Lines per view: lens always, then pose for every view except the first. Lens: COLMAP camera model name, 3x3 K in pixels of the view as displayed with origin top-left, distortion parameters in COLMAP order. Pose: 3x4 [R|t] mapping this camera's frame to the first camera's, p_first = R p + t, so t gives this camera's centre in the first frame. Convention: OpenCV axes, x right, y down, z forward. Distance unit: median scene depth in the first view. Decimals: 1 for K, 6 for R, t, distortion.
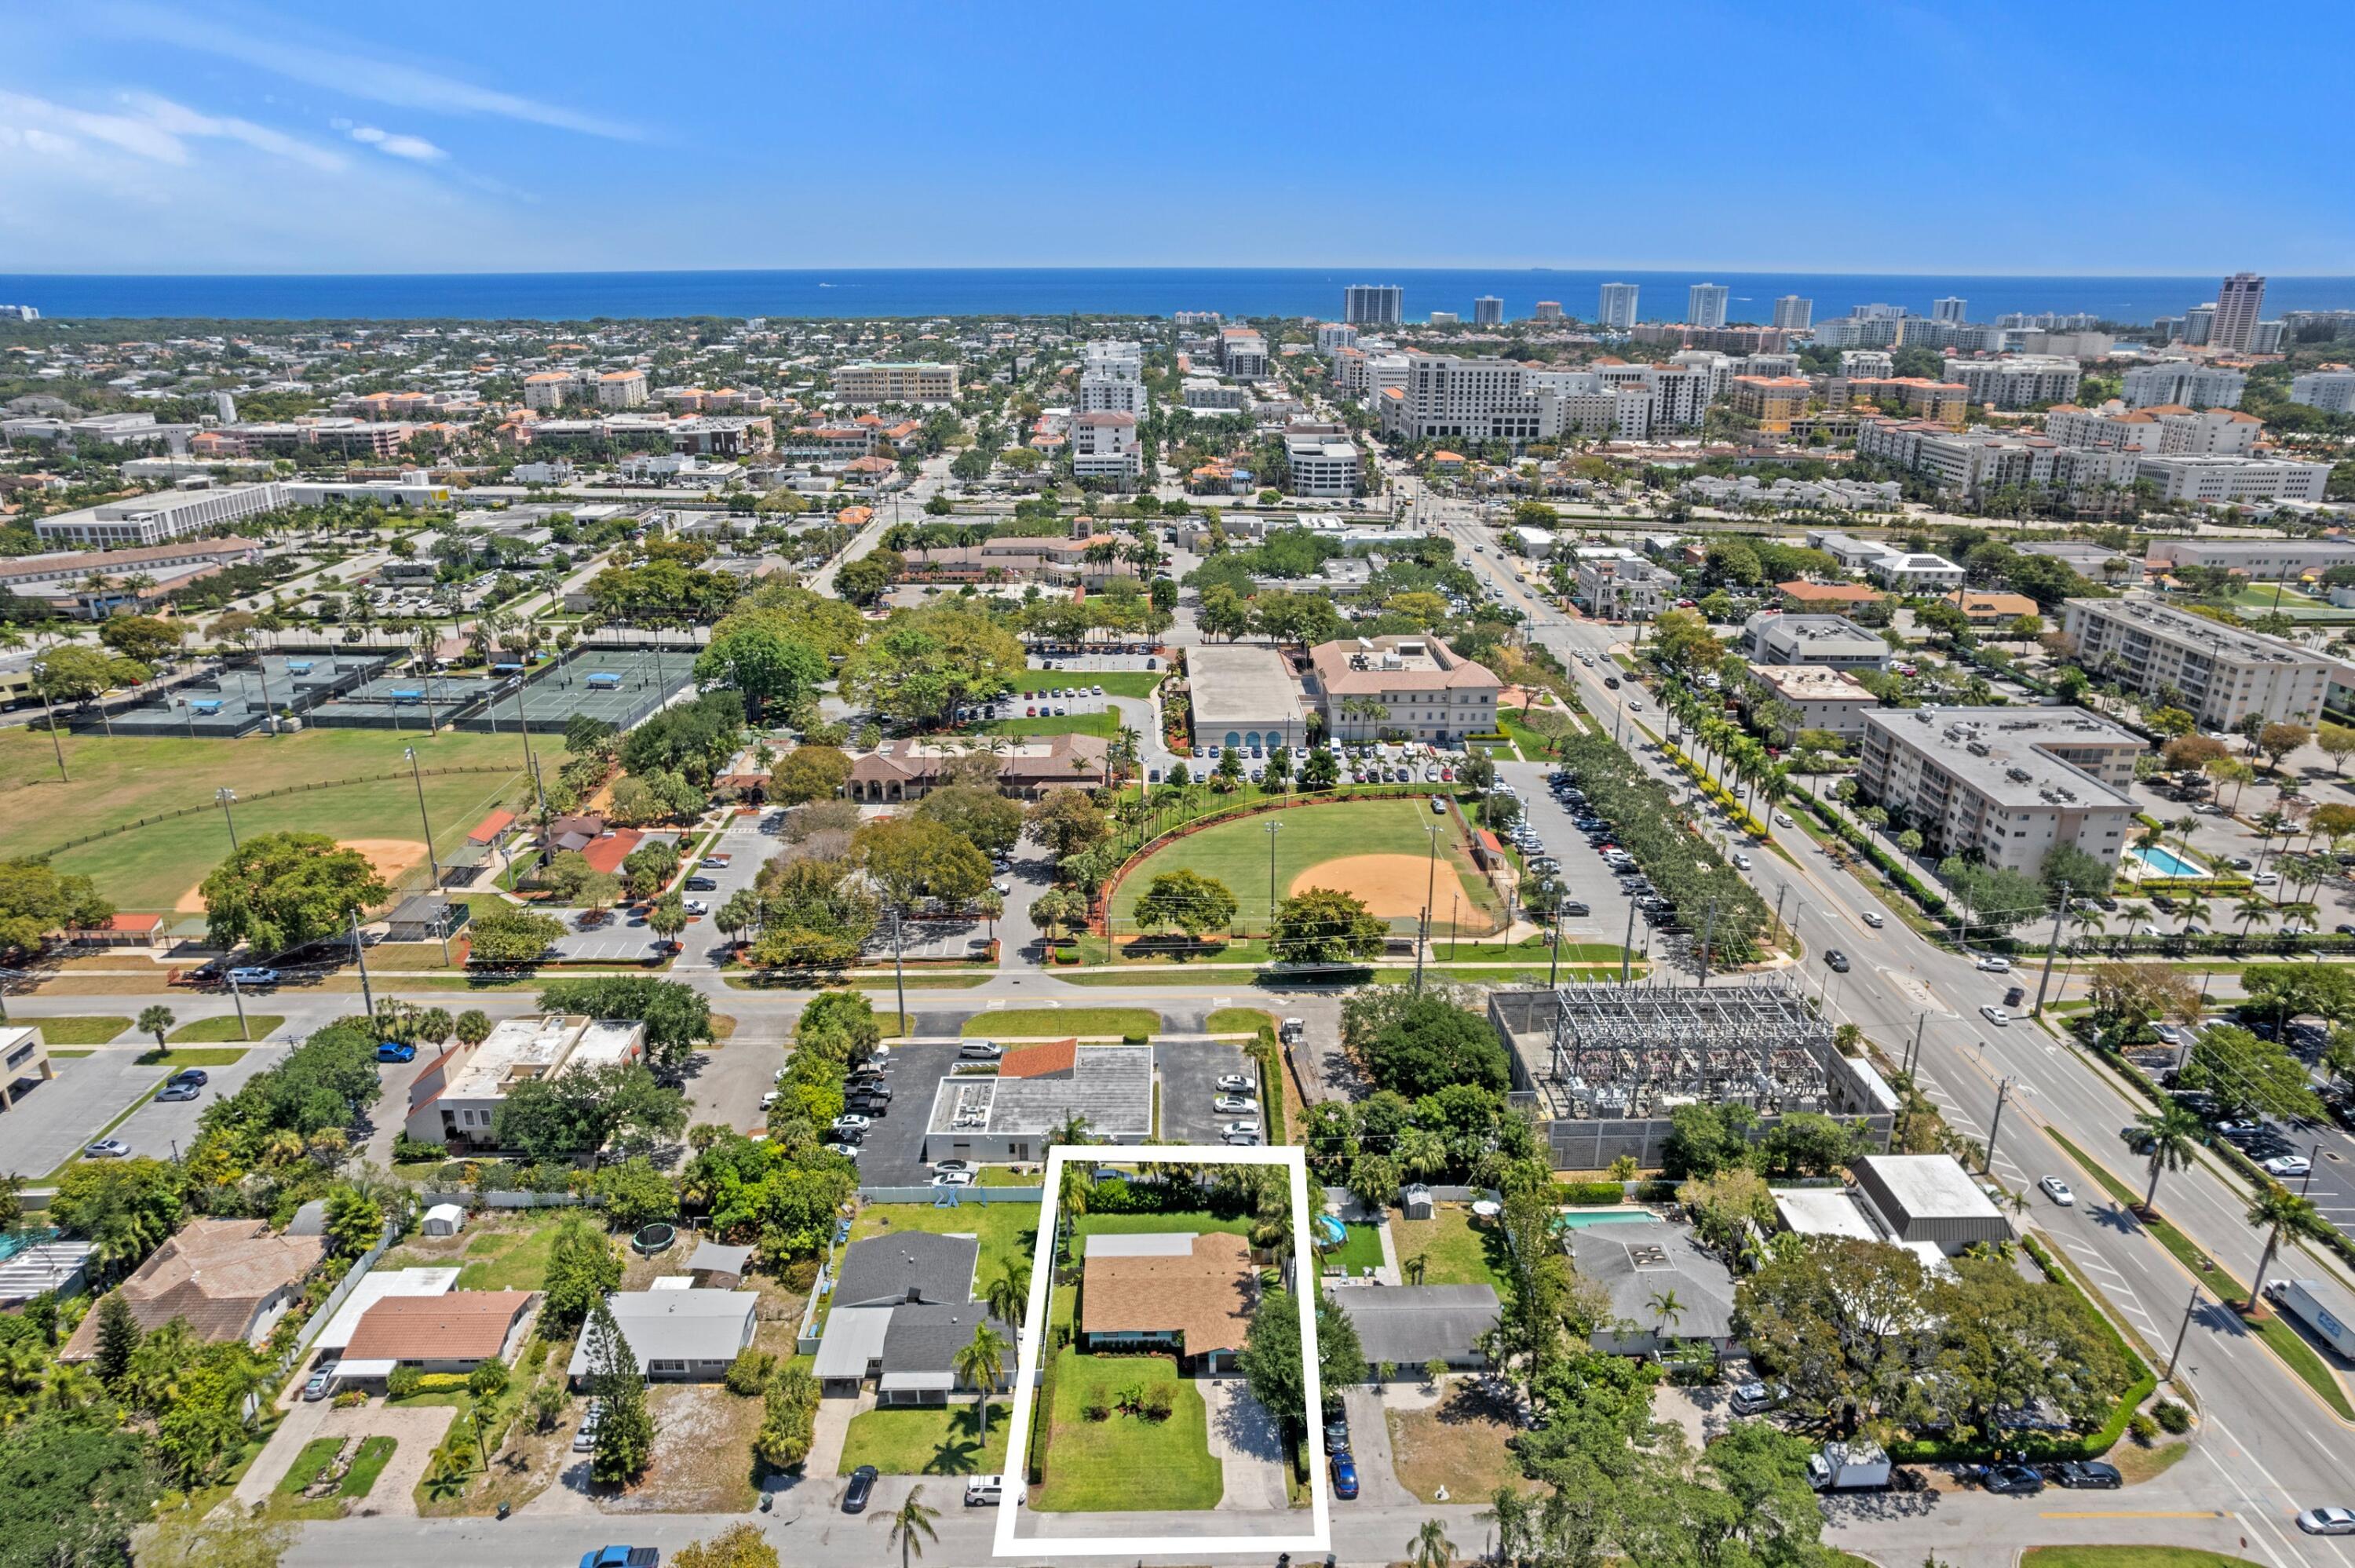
lens RADIAL K [[1493.0, 0, 1177.5], [0, 1493.0, 784.0], [0, 0, 1]] dist [-0.071359, 0.065083]
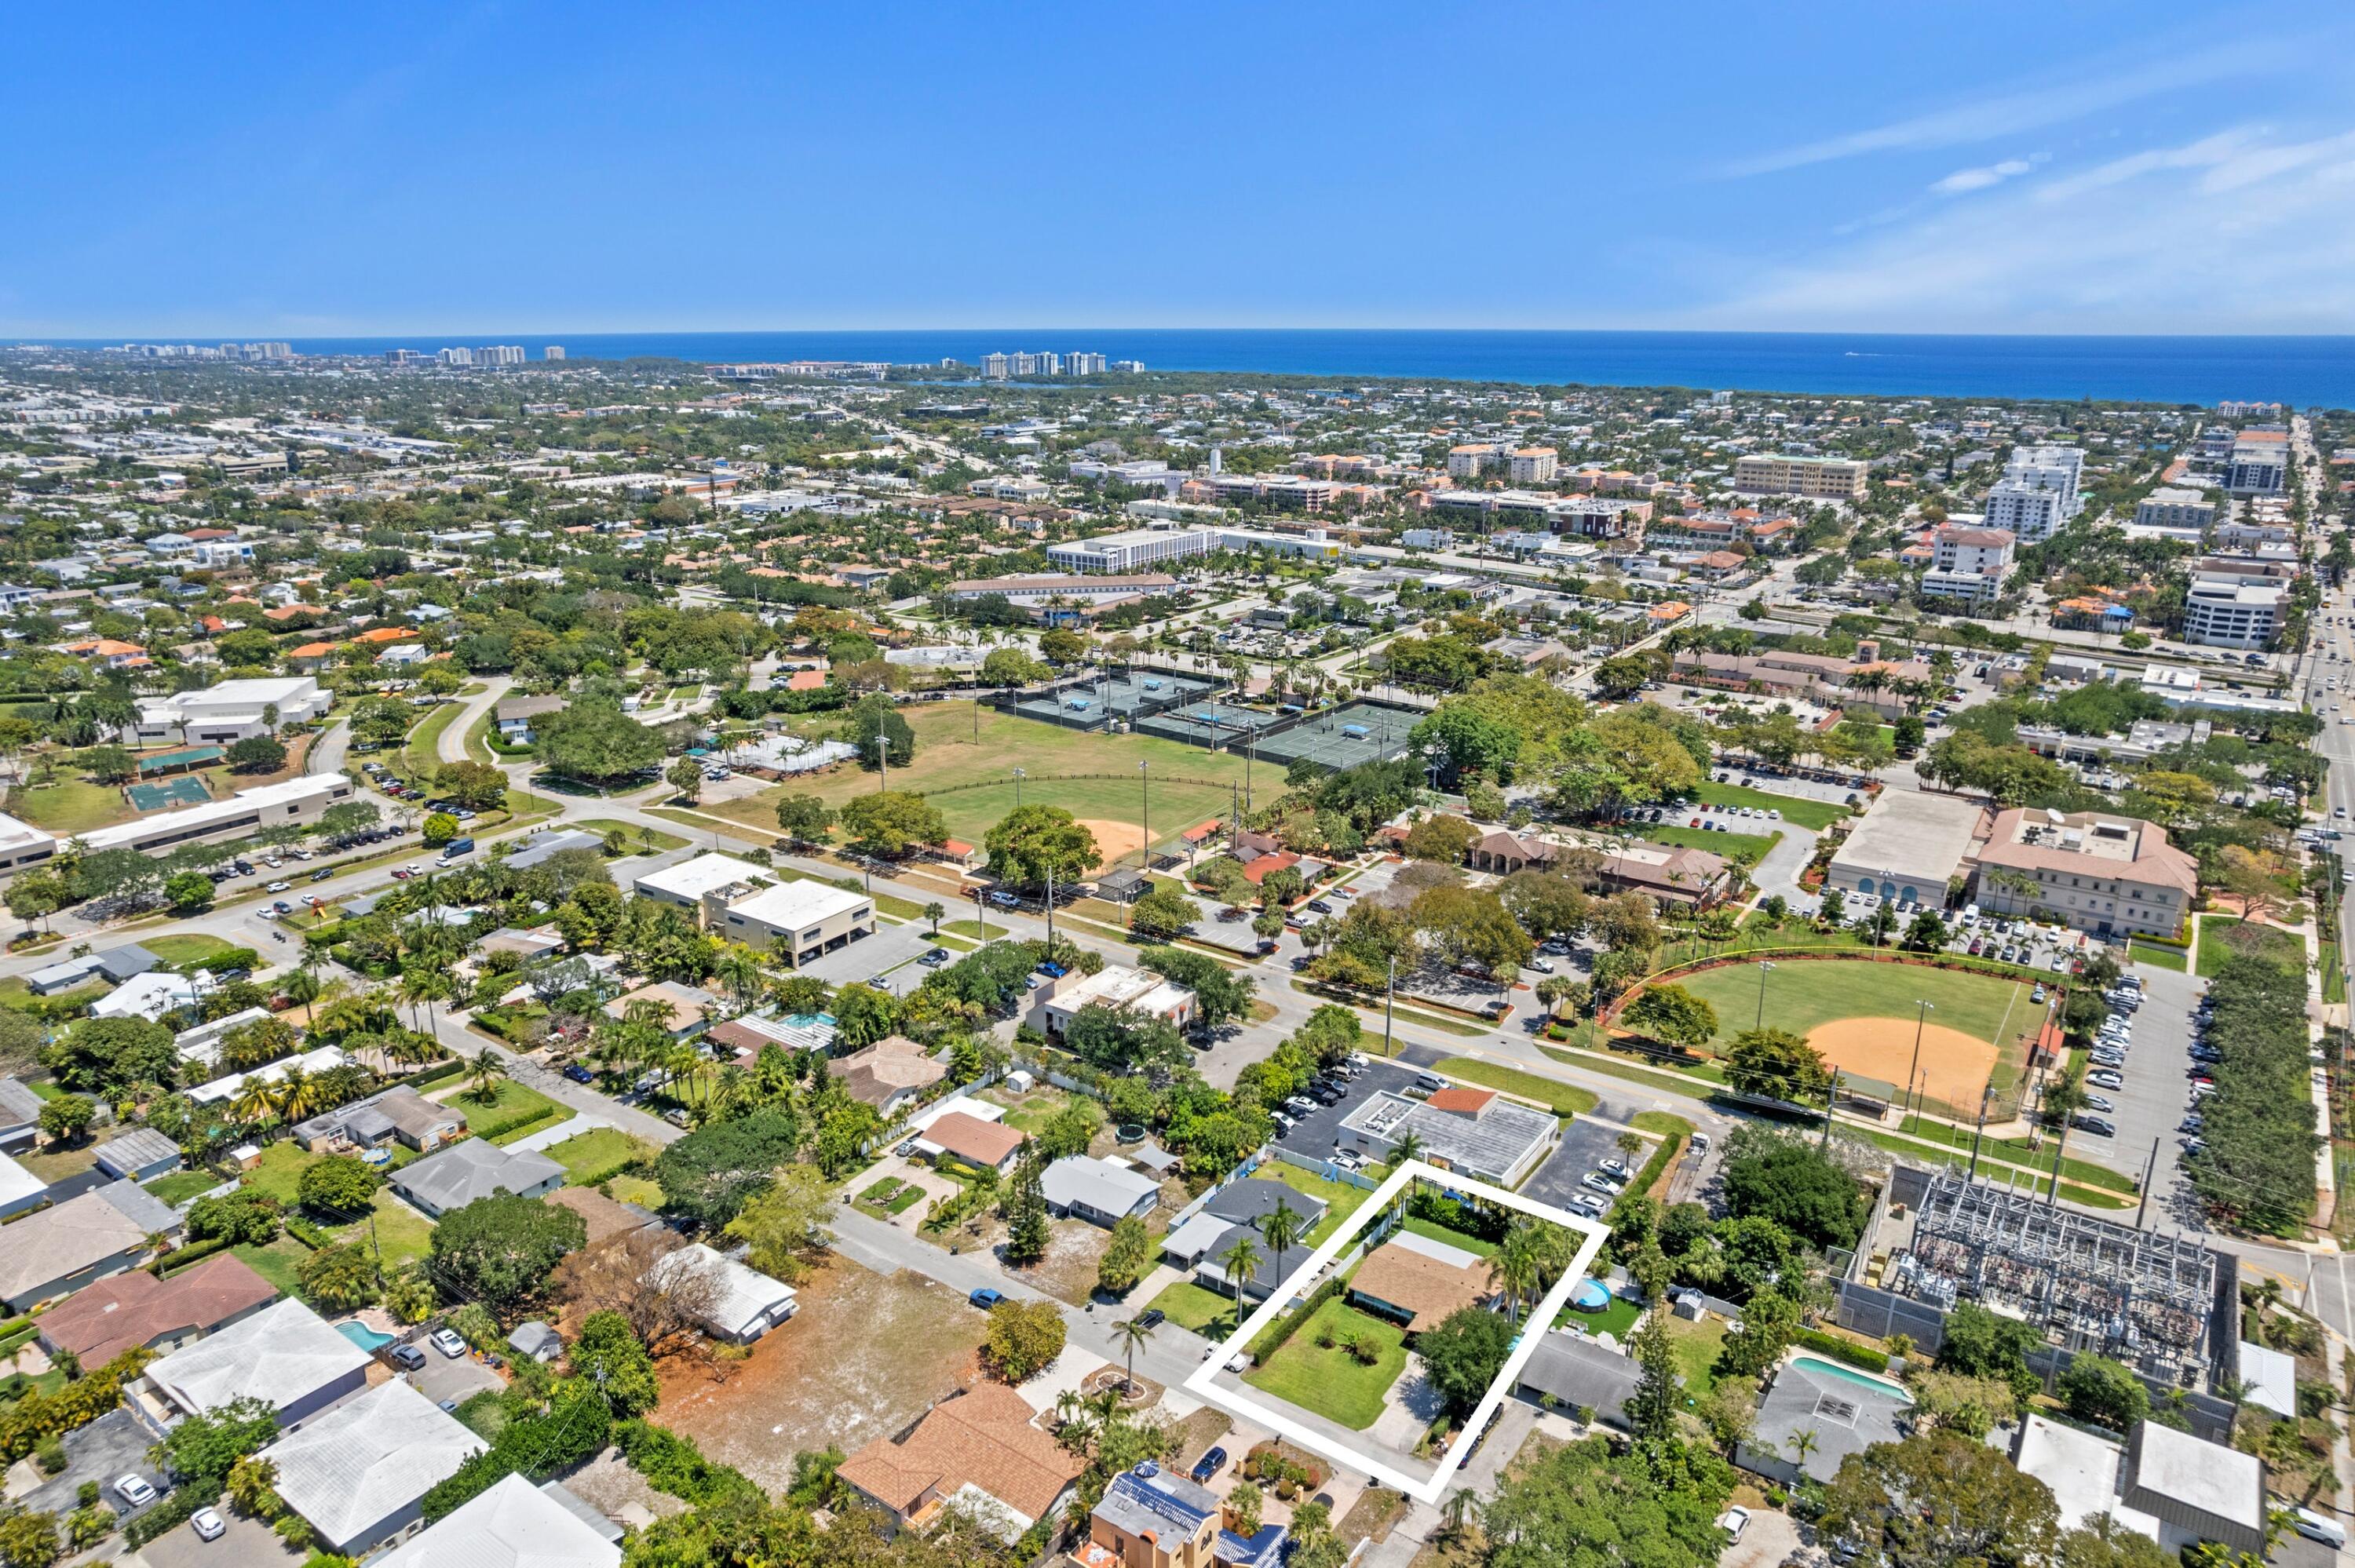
lens RADIAL K [[1469.0, 0, 1177.5], [0, 1469.0, 784.0], [0, 0, 1]] dist [-0.070269, 0.058410]
pose [[0.820034, 0.169992, -0.546487, 0.182331], [-0.192536, 0.981155, 0.016291, -0.023945], [0.538957, 0.091859, 0.837309, -0.082256]]
